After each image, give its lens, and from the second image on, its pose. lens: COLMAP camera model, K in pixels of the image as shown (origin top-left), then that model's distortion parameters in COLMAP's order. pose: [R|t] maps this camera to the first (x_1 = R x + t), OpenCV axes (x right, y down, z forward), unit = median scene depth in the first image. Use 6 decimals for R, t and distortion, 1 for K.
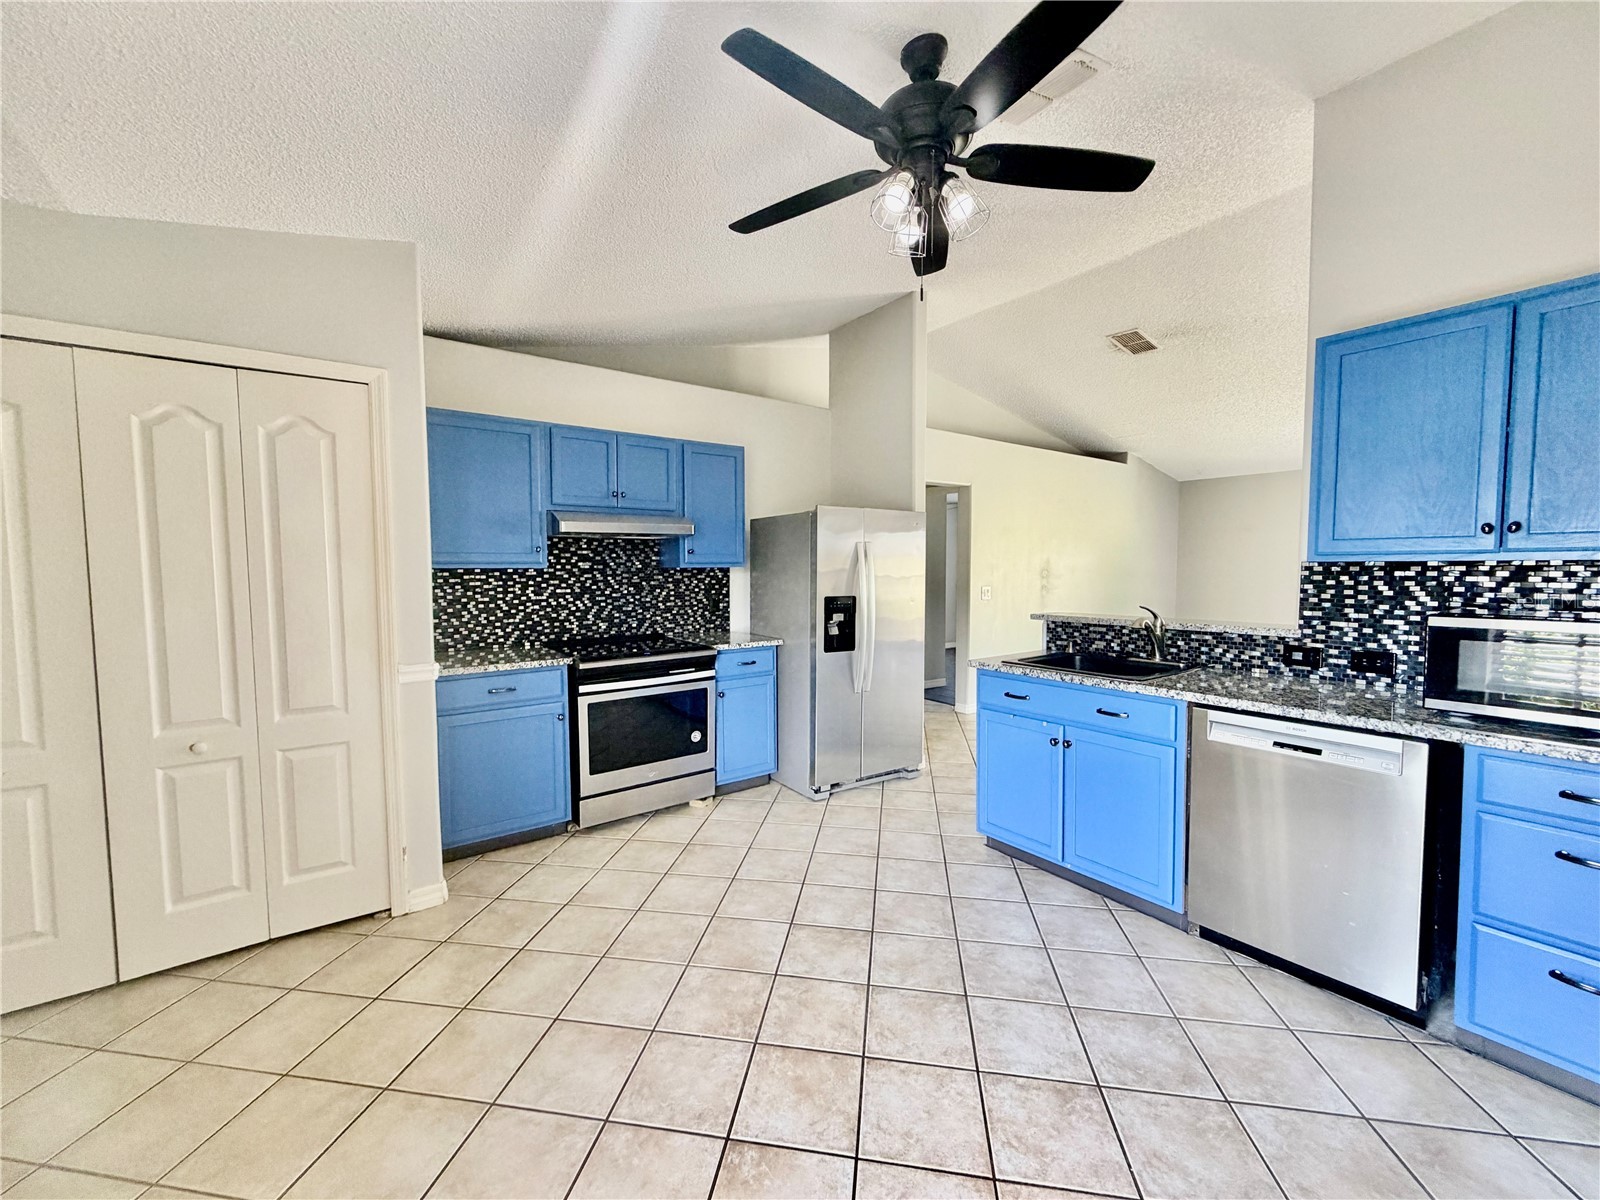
lens RADIAL K [[640.0, 0, 795.5], [0, 640.0, 602.0], [0, 0, 1]] dist [0.000583, -0.000282]
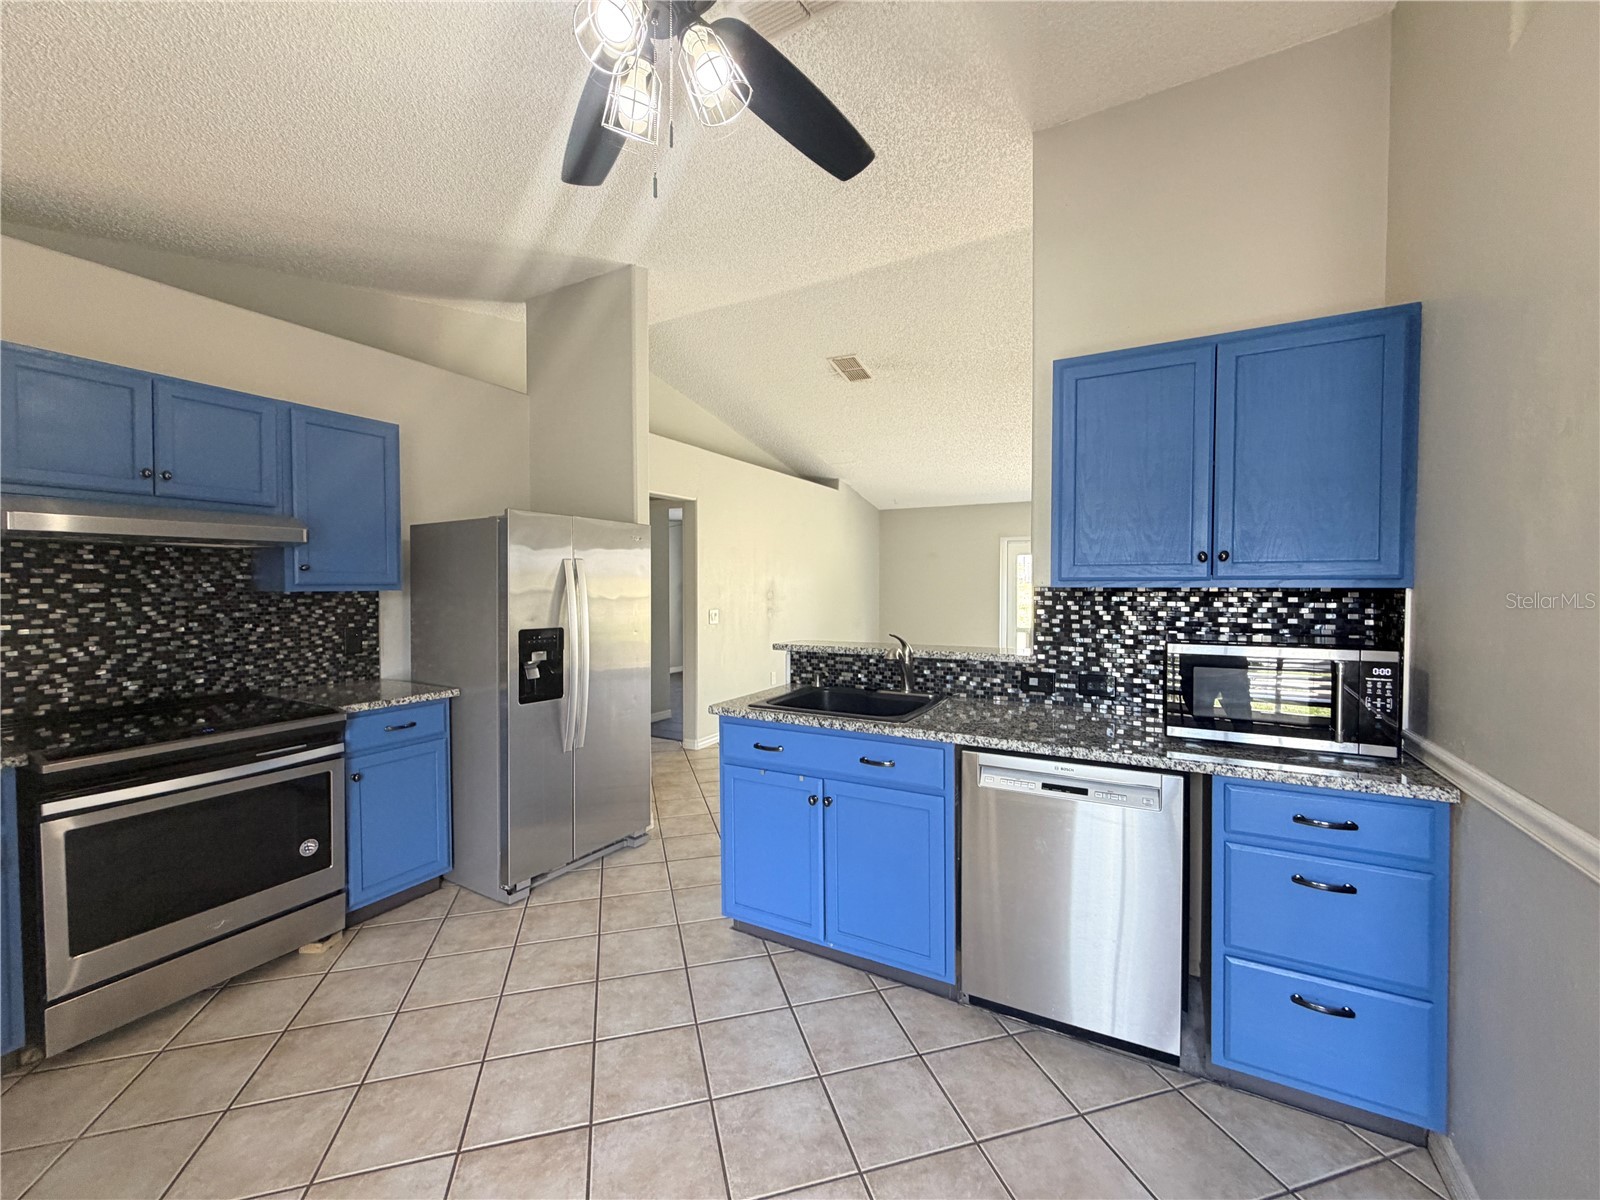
lens RADIAL K [[640.0, 0, 792.2], [0, 640.0, 602.0], [0, 0, 1]] dist [0.000583, -0.000282]
pose [[0.909143, -0.008052, 0.416405, 0.027786], [0.020851, 0.999439, -0.026198, -0.017622], [-0.415961, 0.032500, 0.908802, 0.210352]]
